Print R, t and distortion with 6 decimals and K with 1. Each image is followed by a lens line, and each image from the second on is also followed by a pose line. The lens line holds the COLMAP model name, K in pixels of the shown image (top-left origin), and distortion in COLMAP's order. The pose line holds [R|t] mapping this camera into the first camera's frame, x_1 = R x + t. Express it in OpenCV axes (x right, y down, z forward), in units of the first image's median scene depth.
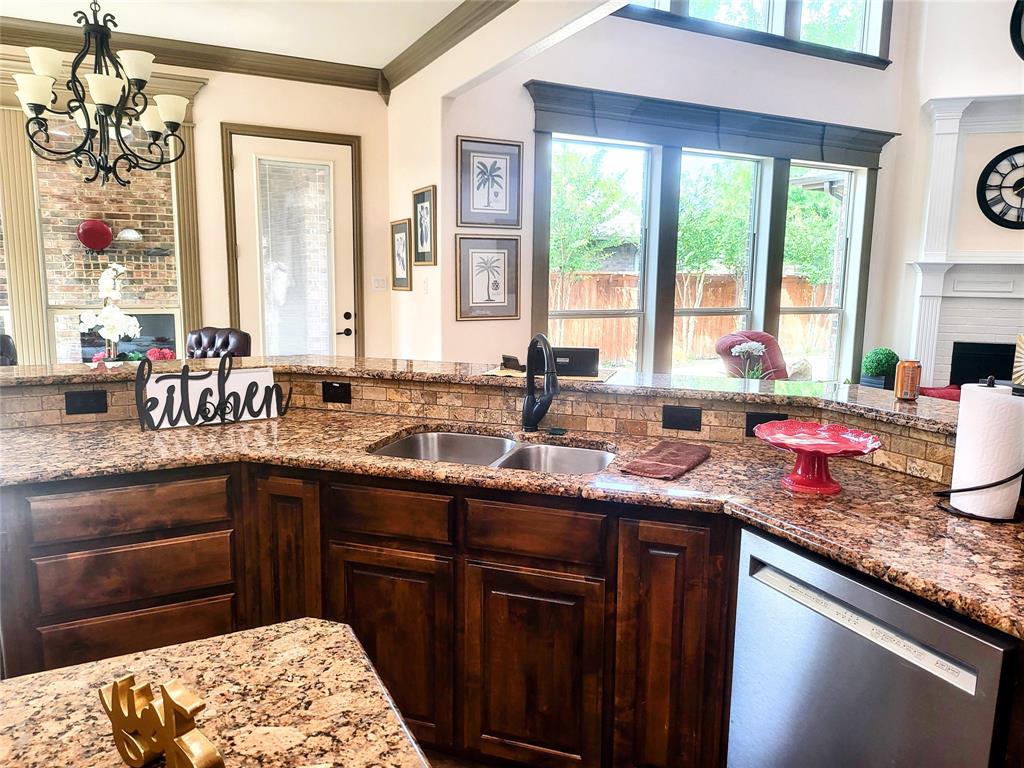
lens RADIAL K [[722.2, 0, 513.5], [0, 722.2, 370.1], [0, 0, 1]] dist [0.050849, -0.048211]
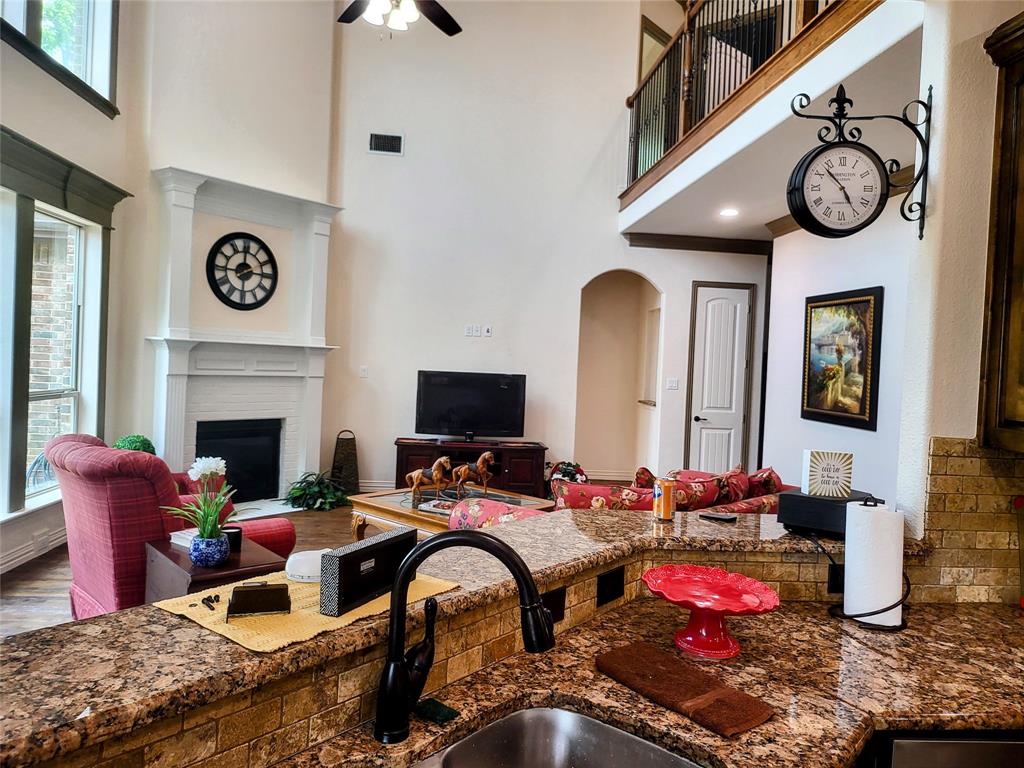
lens RADIAL K [[722.2, 0, 513.5], [0, 722.2, 370.1], [0, 0, 1]] dist [0.050849, -0.048211]
pose [[0.353531, -0.009361, 0.935376, -0.455972], [0.084117, 0.996217, -0.021822, -0.159742], [-0.931633, 0.086396, 0.352981, 0.850466]]
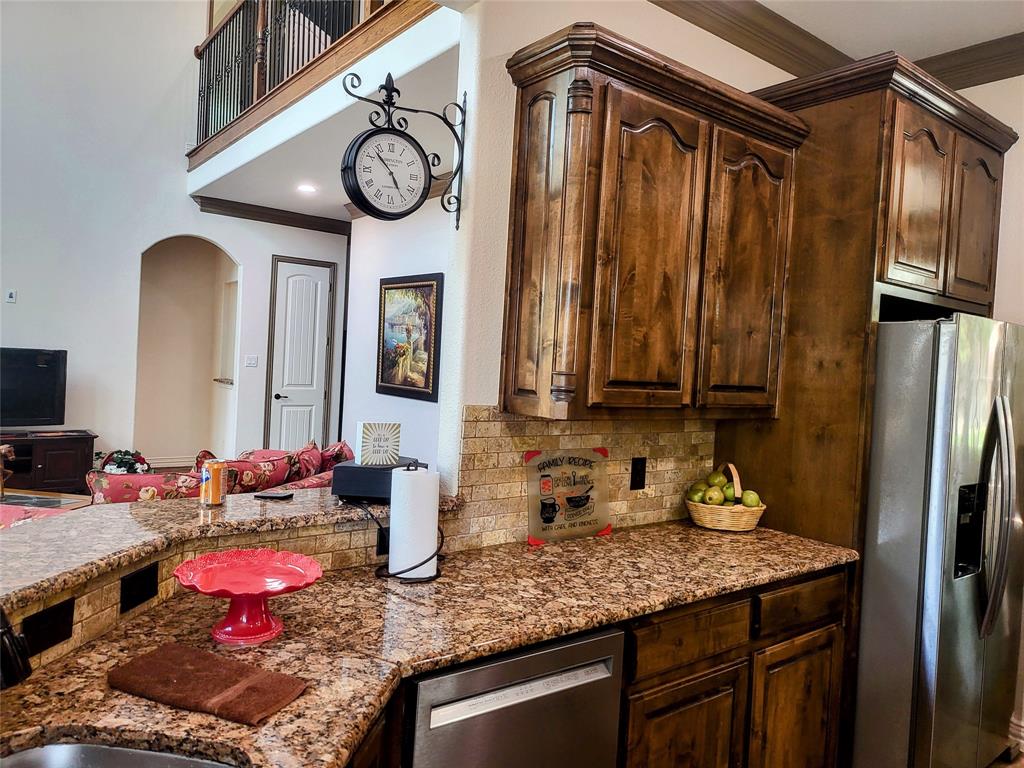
lens RADIAL K [[716.6, 0, 516.3], [0, 716.6, 367.9], [0, 0, 1]] dist [0.072370, -0.057605]
pose [[-0.194719, -0.035852, 0.980204, -0.430384], [0.075187, 0.995846, 0.051360, -0.152091], [-0.977973, 0.083699, -0.191215, 0.810856]]
